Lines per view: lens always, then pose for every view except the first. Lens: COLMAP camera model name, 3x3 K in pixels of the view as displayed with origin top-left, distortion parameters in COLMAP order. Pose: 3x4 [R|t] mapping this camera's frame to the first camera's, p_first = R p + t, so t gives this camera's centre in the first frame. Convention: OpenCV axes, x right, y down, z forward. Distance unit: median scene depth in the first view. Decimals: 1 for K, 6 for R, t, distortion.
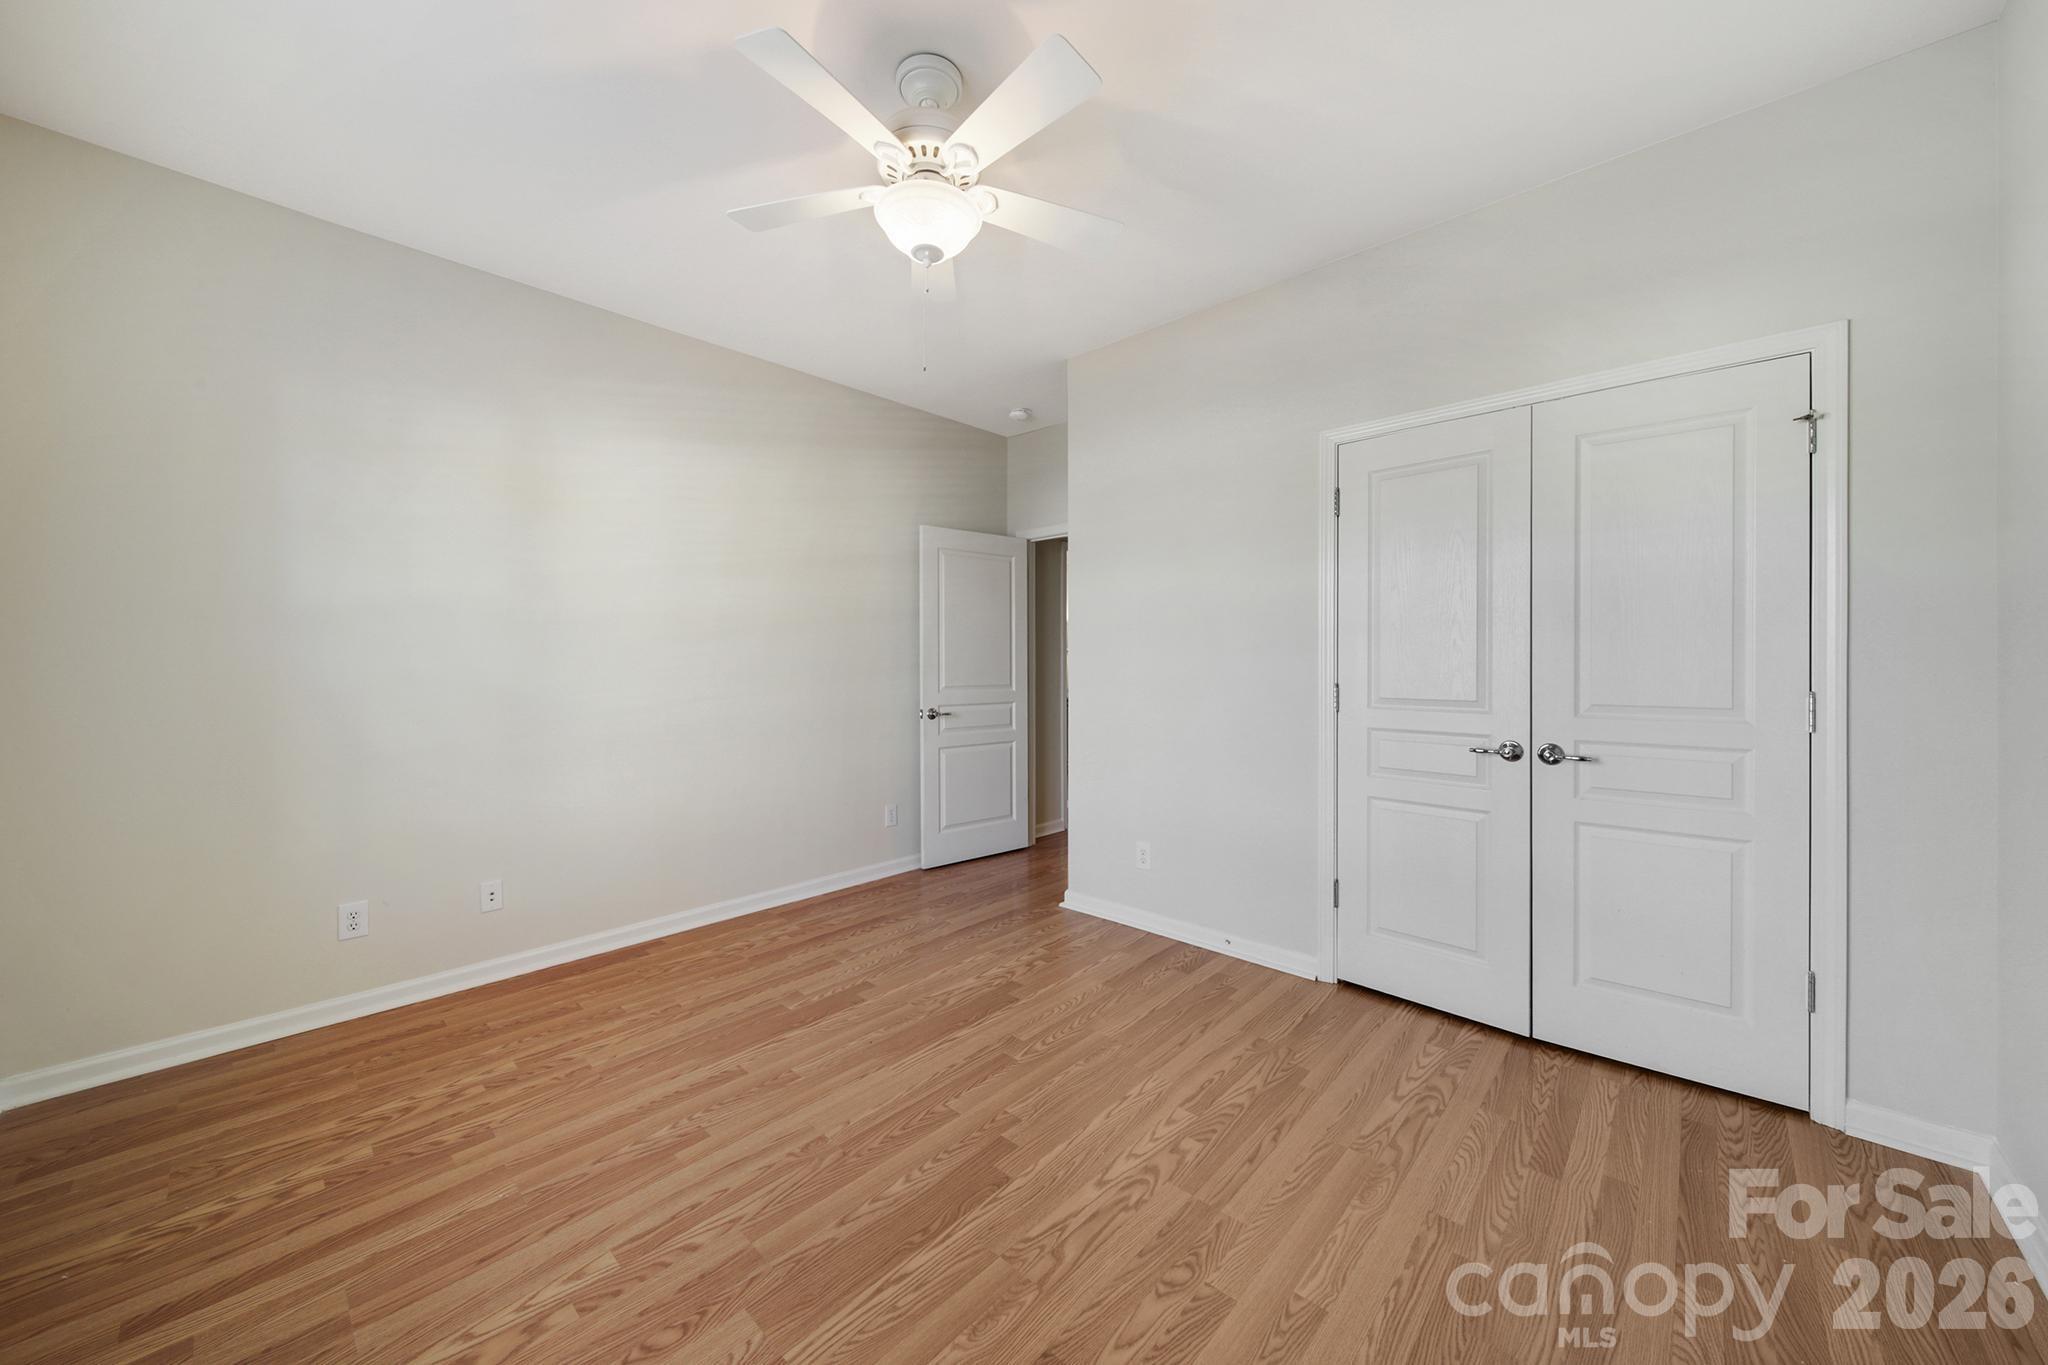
lens RADIAL K [[723.8, 0, 1020.5], [0, 723.8, 679.5], [0, 0, 1]] dist [0.003620, 0.000177]
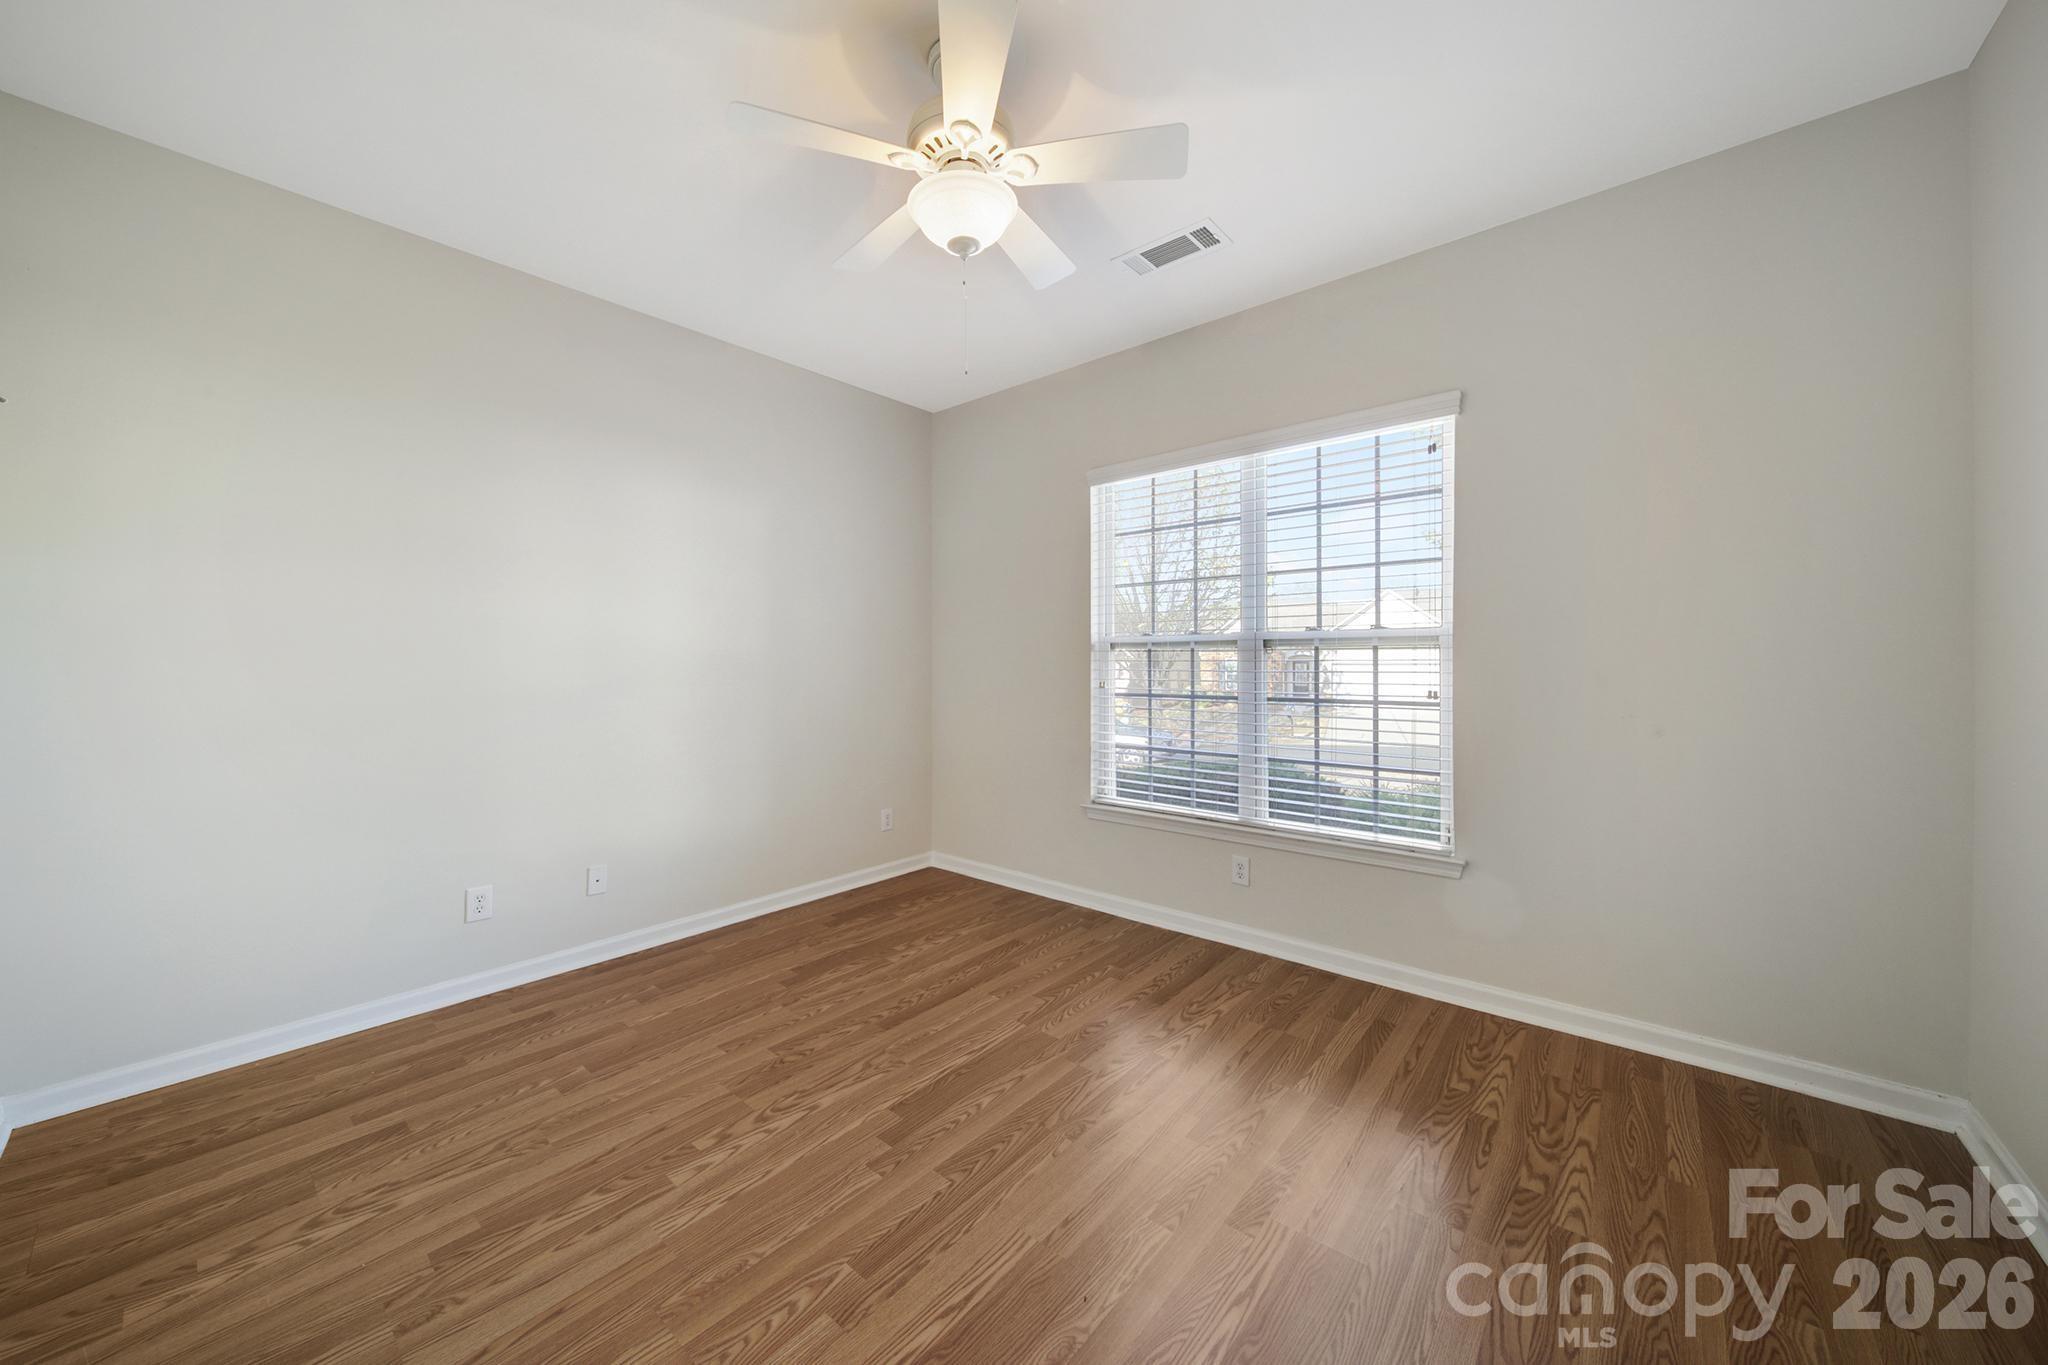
lens RADIAL K [[731.9, 0, 1020.6], [0, 731.9, 661.8], [0, 0, 1]] dist [-0.000359, -0.000285]
pose [[-0.999278, 0.005804, -0.037556, -0.167541], [0.005144, 0.999831, 0.017637, -0.041980], [0.037652, 0.017431, -0.999139, 1.986244]]
